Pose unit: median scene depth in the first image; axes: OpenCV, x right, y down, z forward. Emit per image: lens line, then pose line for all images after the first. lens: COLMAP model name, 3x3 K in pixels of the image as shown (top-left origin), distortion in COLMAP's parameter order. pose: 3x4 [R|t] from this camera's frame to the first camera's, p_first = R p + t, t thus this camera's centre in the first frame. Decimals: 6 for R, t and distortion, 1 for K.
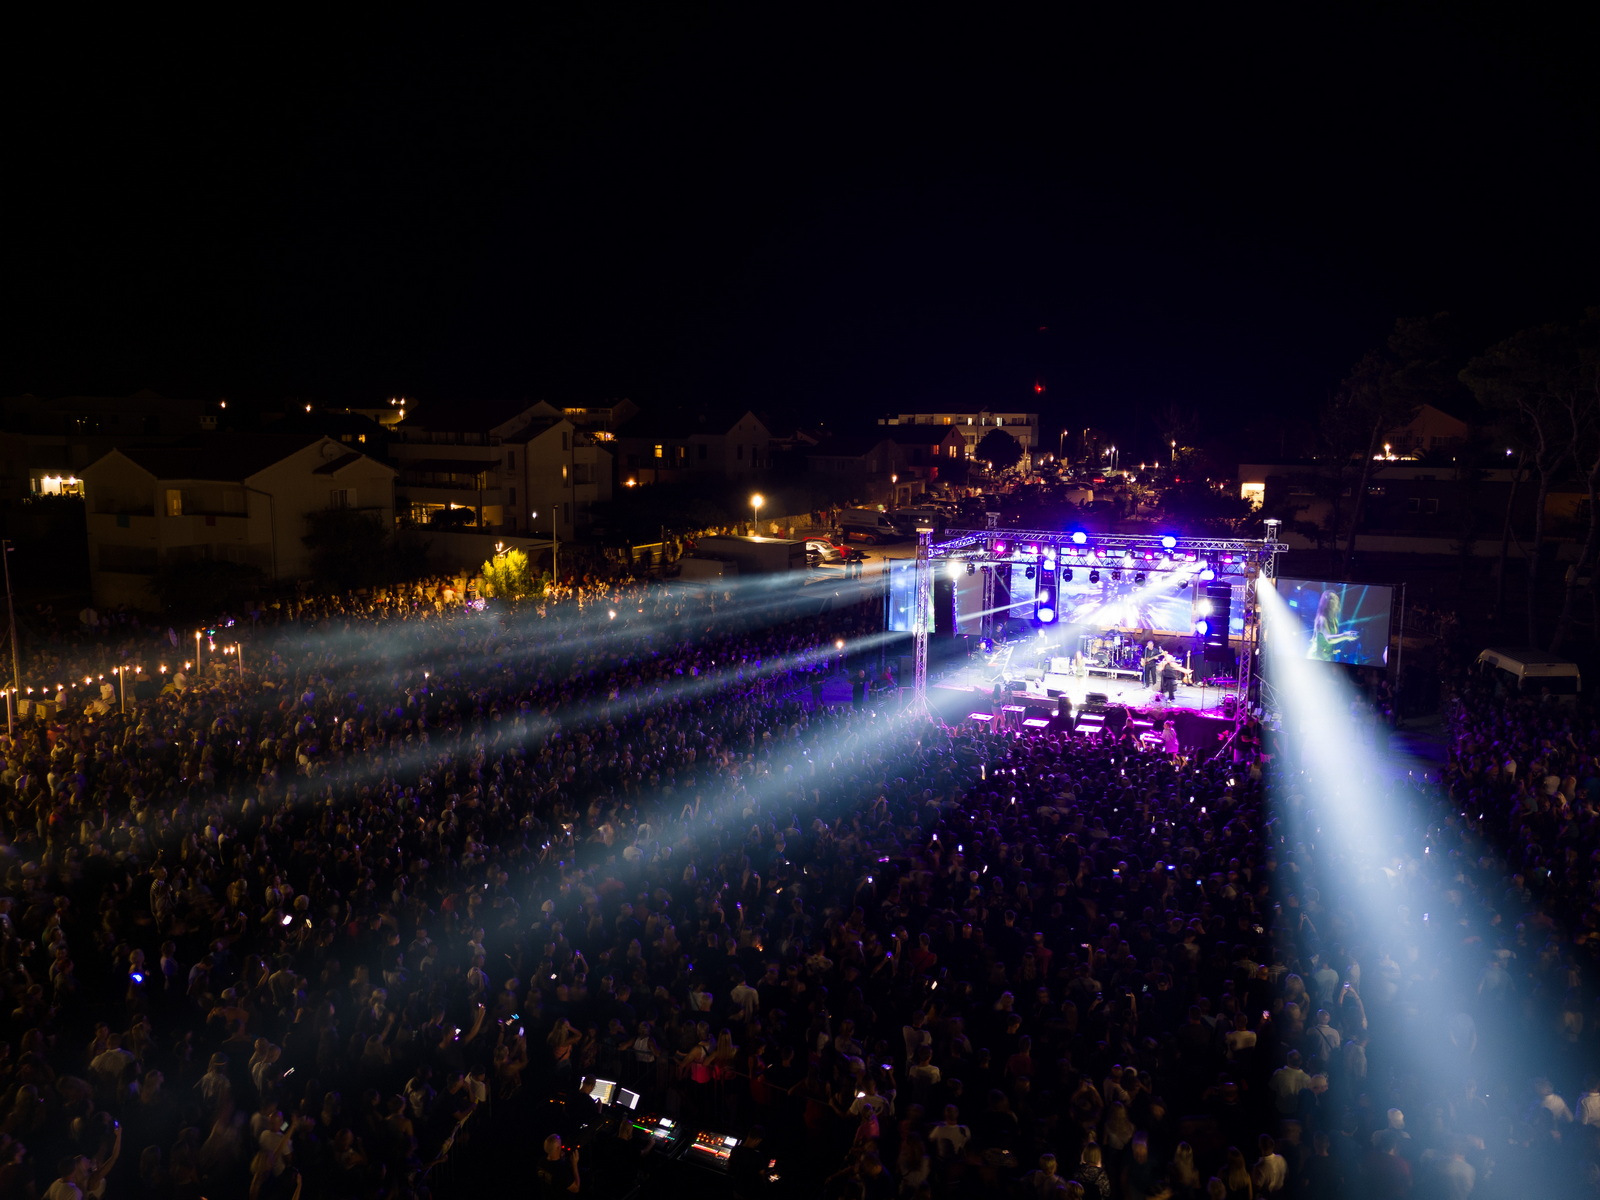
lens RADIAL K [[1173.6, 0, 800.0], [0, 1173.6, 600.0], [0, 0, 1]] dist [0.083880, -0.076744]
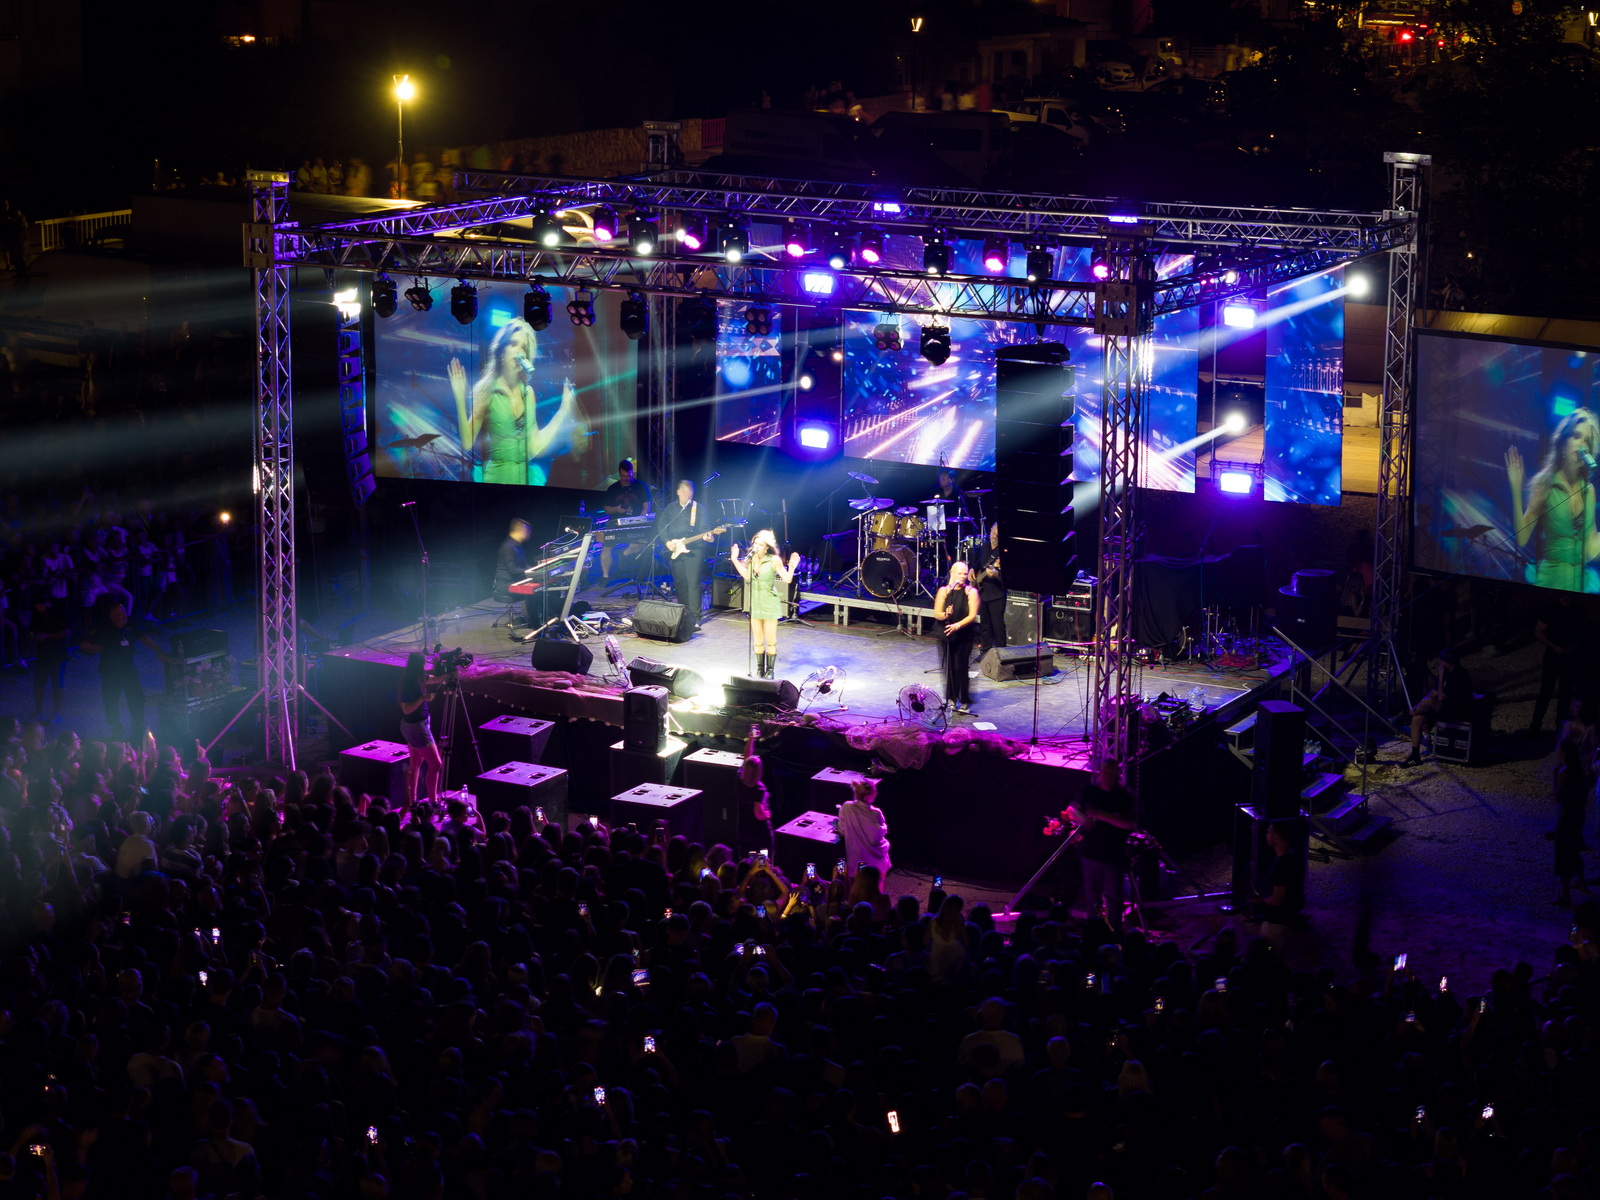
lens RADIAL K [[3261.7, 0, 800.0], [0, 3261.7, 600.0], [0, 0, 1]] dist [-0.340915, 2.112136]
pose [[0.997498, 0.013807, -0.069332, 0.175351], [-0.008726, 0.997290, 0.073049, -0.004980], [0.070152, -0.072261, 0.994916, 0.060454]]
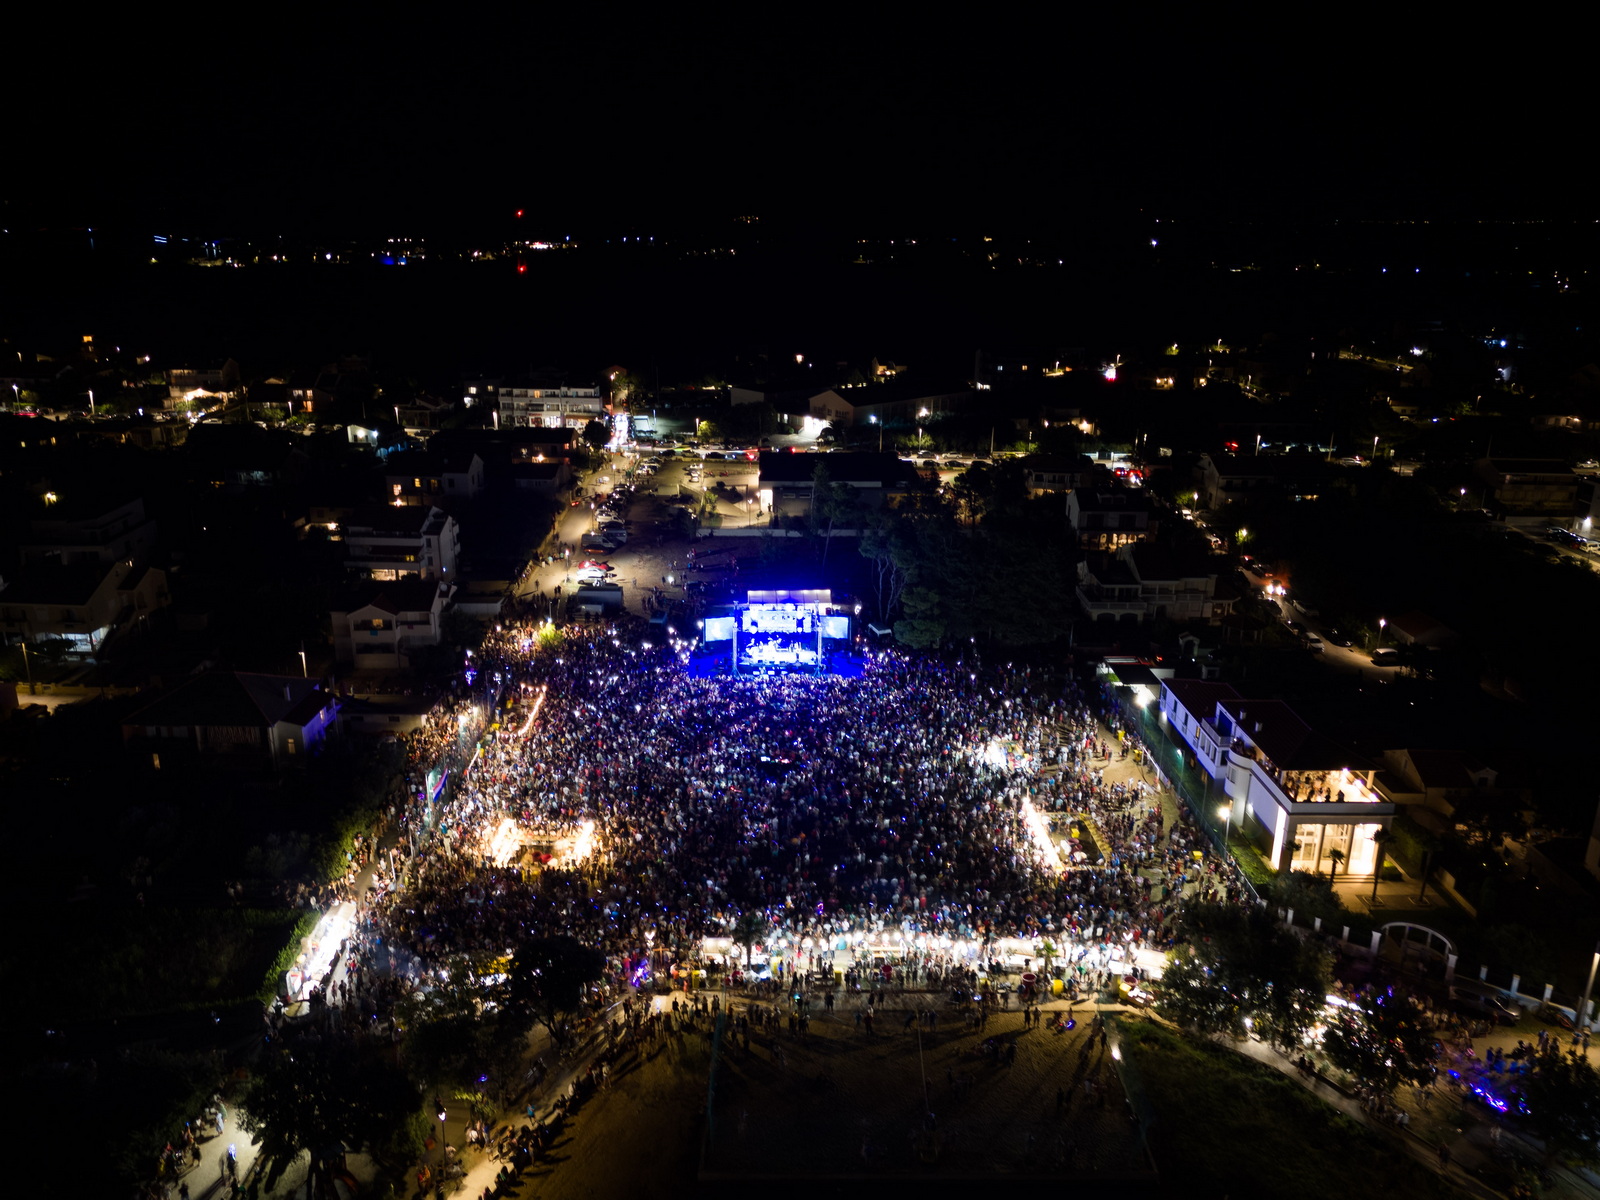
lens RADIAL K [[1165.3, 0, 801.1], [0, 1165.3, 642.7], [0, 0, 1]] dist [0.068476, -0.073798]
pose [[0.890830, -0.157602, 0.426127, -0.677041], [0.066659, 0.973096, 0.220545, -0.423876], [-0.449421, -0.168063, 0.877369, -1.212296]]
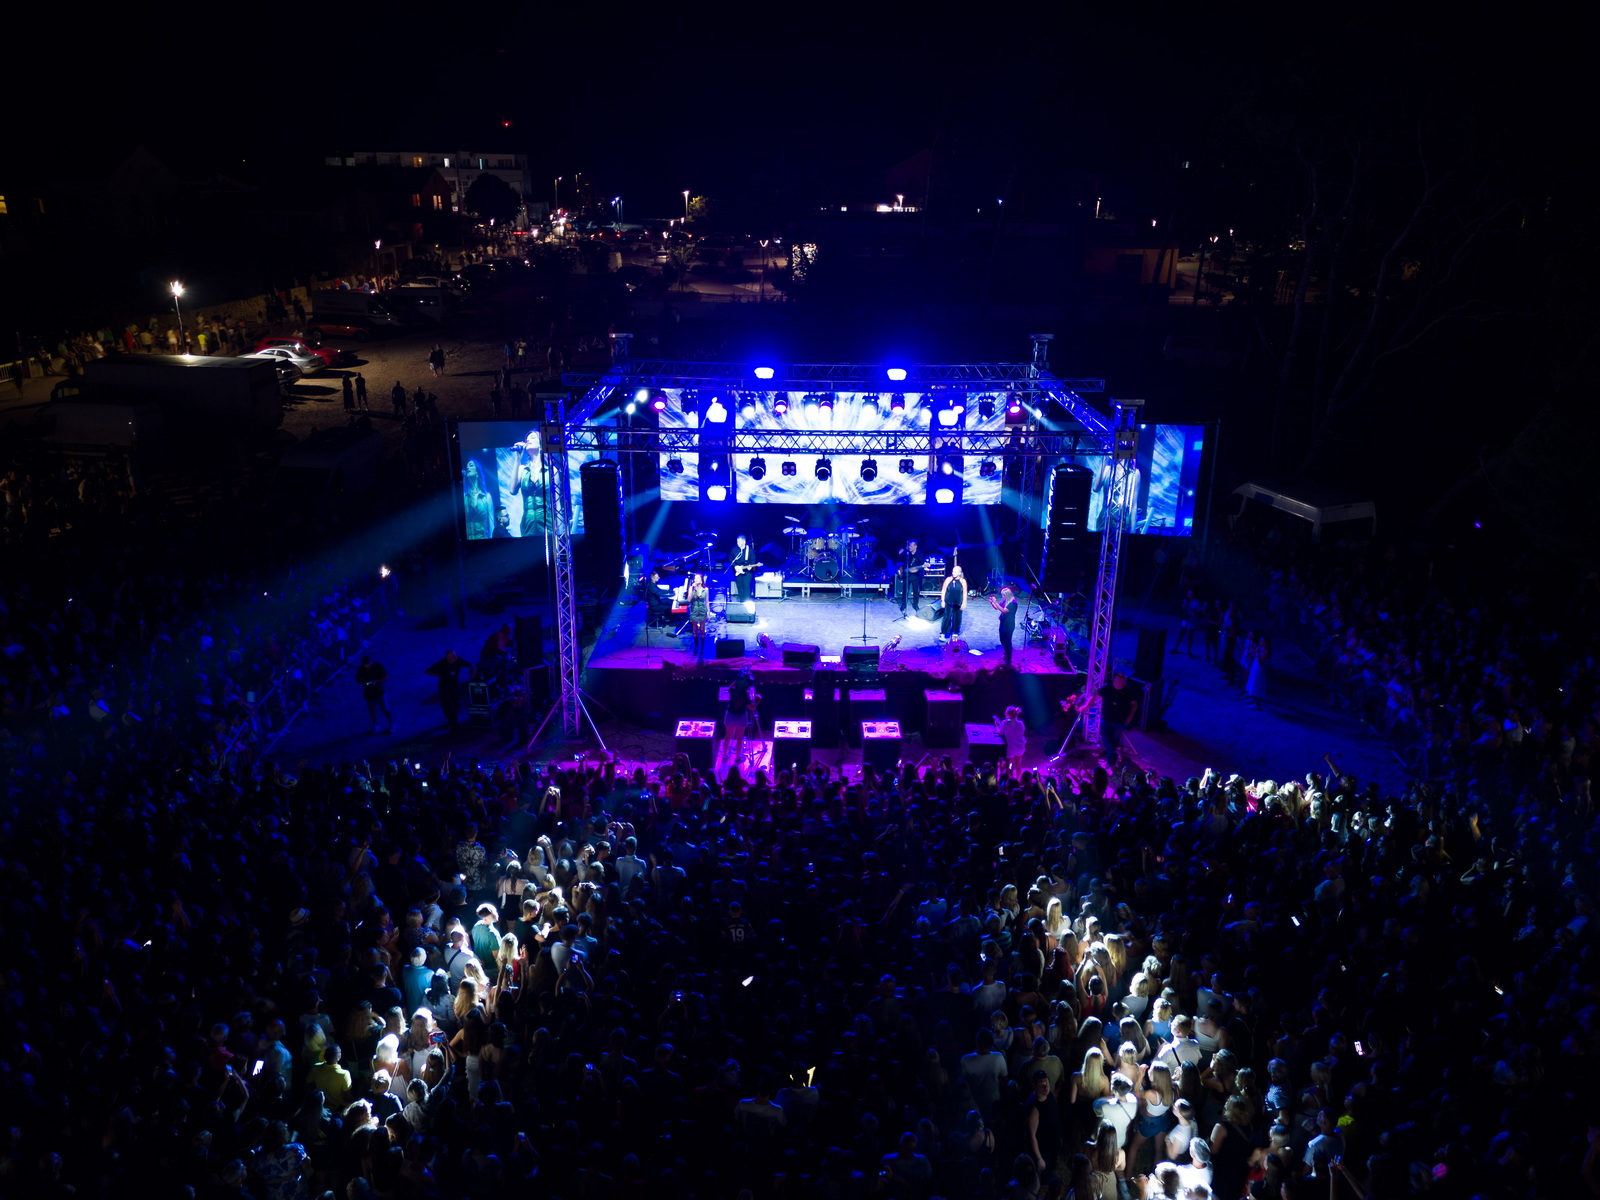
lens RADIAL K [[1173.6, 0, 800.0], [0, 1173.6, 600.0], [0, 0, 1]] dist [0.083880, -0.076744]
pose [[0.908880, -0.142710, 0.391882, -0.007897], [0.060655, 0.974874, 0.214341, -0.043003], [-0.412624, -0.171041, 0.894699, 0.253423]]
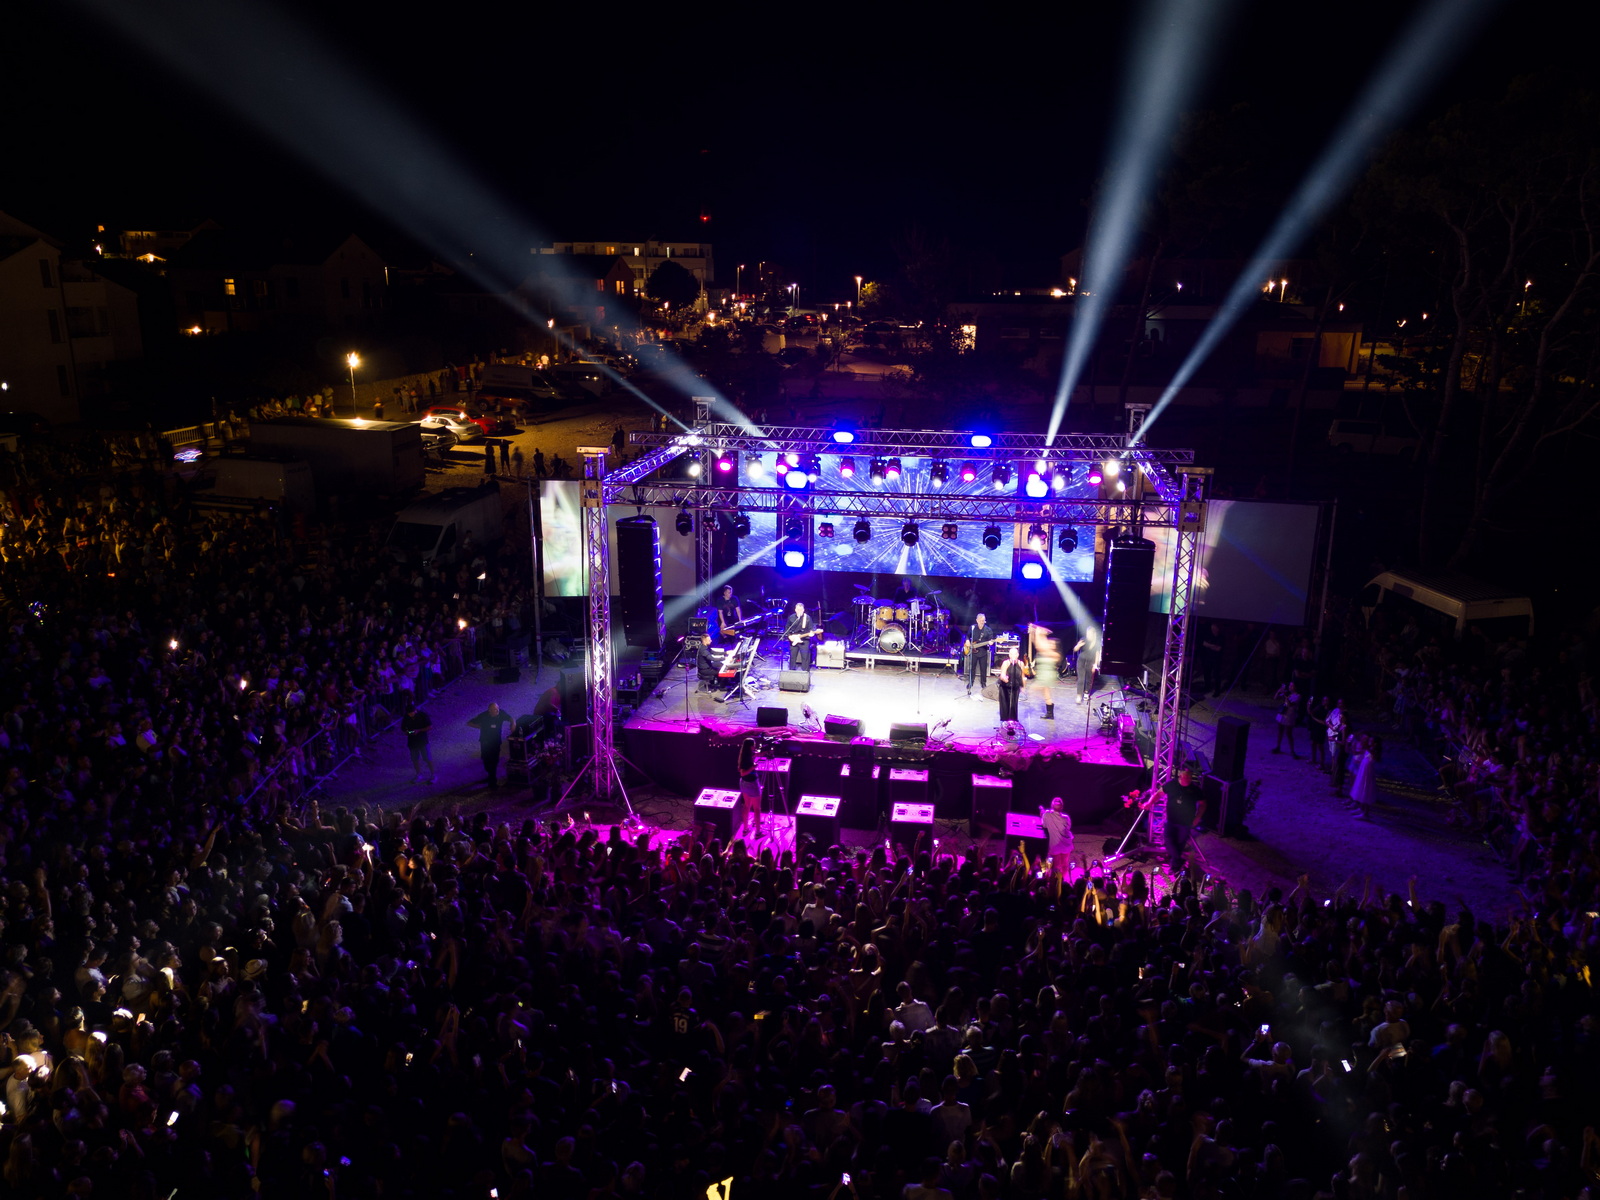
lens RADIAL K [[1173.6, 0, 800.0], [0, 1173.6, 600.0], [0, 0, 1]] dist [0.083880, -0.076744]
pose [[0.962057, -0.076205, 0.261991, 0.028959], [0.040426, 0.989419, 0.139342, -0.034898], [-0.269838, -0.123463, 0.954958, 0.254649]]
